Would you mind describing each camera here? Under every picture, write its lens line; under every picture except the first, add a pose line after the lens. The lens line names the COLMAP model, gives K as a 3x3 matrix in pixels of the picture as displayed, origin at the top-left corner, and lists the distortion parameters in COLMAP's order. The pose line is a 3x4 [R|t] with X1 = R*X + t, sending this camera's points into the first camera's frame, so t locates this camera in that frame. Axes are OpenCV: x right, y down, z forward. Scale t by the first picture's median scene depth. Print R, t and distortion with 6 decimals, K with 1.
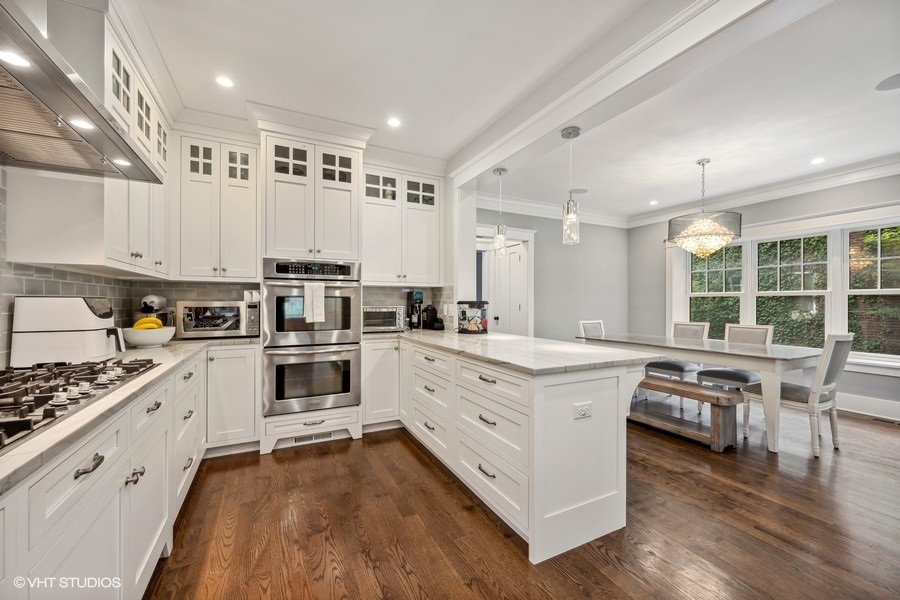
lens RADIAL K [[355.1, 0, 446.1], [0, 355.1, 302.6], [0, 0, 1]] dist [-0.000759, -0.000231]
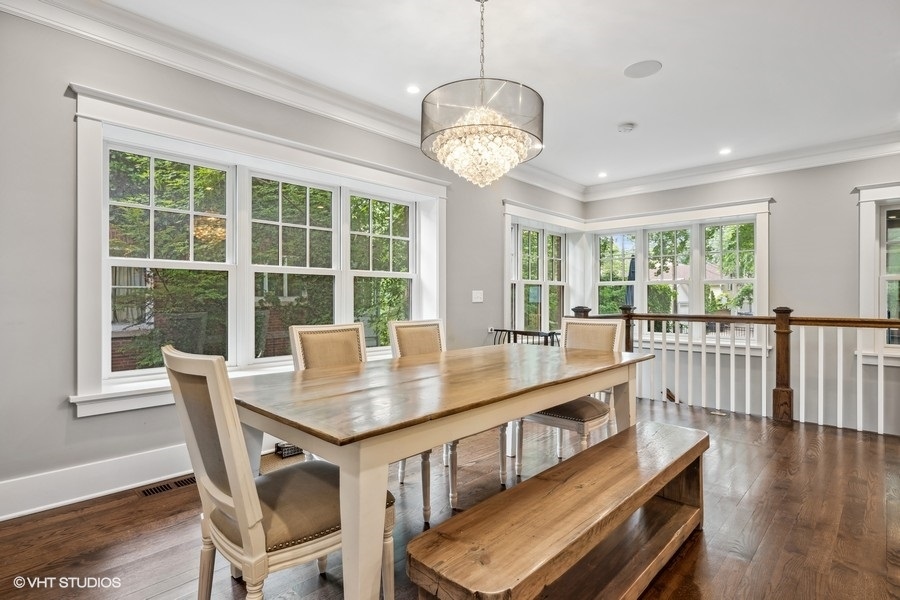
lens RADIAL K [[454.8, 0, 441.0], [0, 454.8, 302.1], [0, 0, 1]] dist [-0.002408, -0.000689]
pose [[-0.347129, -0.007577, 0.937787, 0.108928], [0.006184, 0.999927, 0.010368, 0.022525], [-0.937797, 0.009399, -0.347057, 0.966309]]
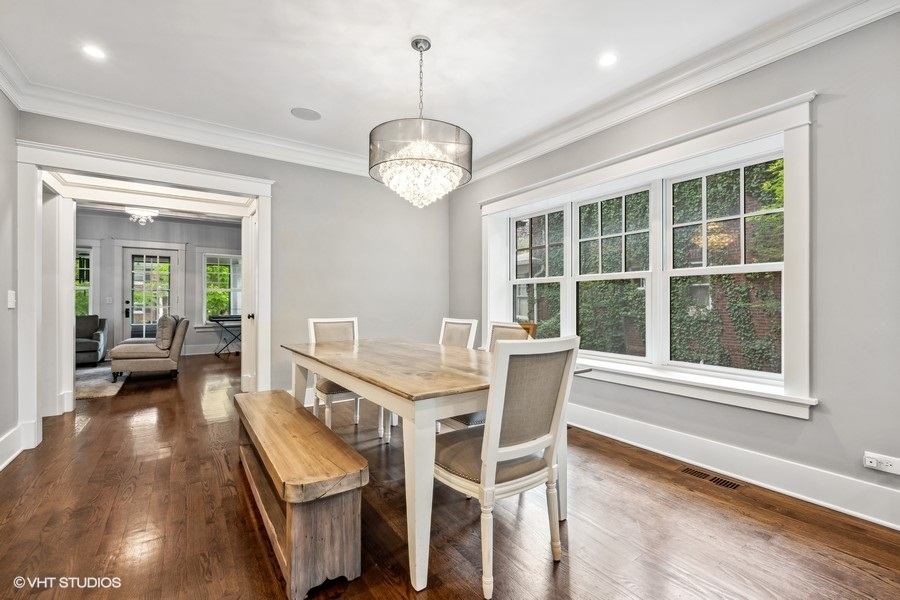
lens RADIAL K [[391.0, 0, 441.2], [0, 391.0, 298.8], [0, 0, 1]] dist [0.002243, -0.000256]
pose [[0.991427, -0.000310, 0.130660, 0.507328], [0.001078, 0.999983, -0.005810, 0.020009], [-0.130655, 0.005902, 0.991410, 0.269417]]
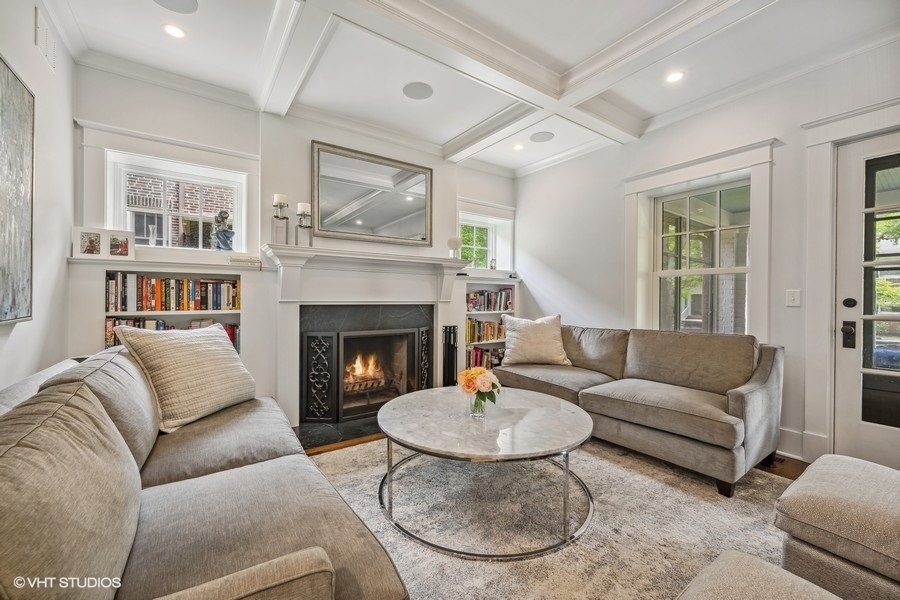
lens RADIAL K [[355.1, 0, 445.0], [0, 355.1, 296.4], [0, 0, 1]] dist [-0.000759, -0.000231]
pose [[0.148598, 0.004480, -0.988888, -0.149804], [-0.006201, 0.999974, 0.003598, 0.016232], [0.988878, 0.005598, 0.148622, 1.391094]]
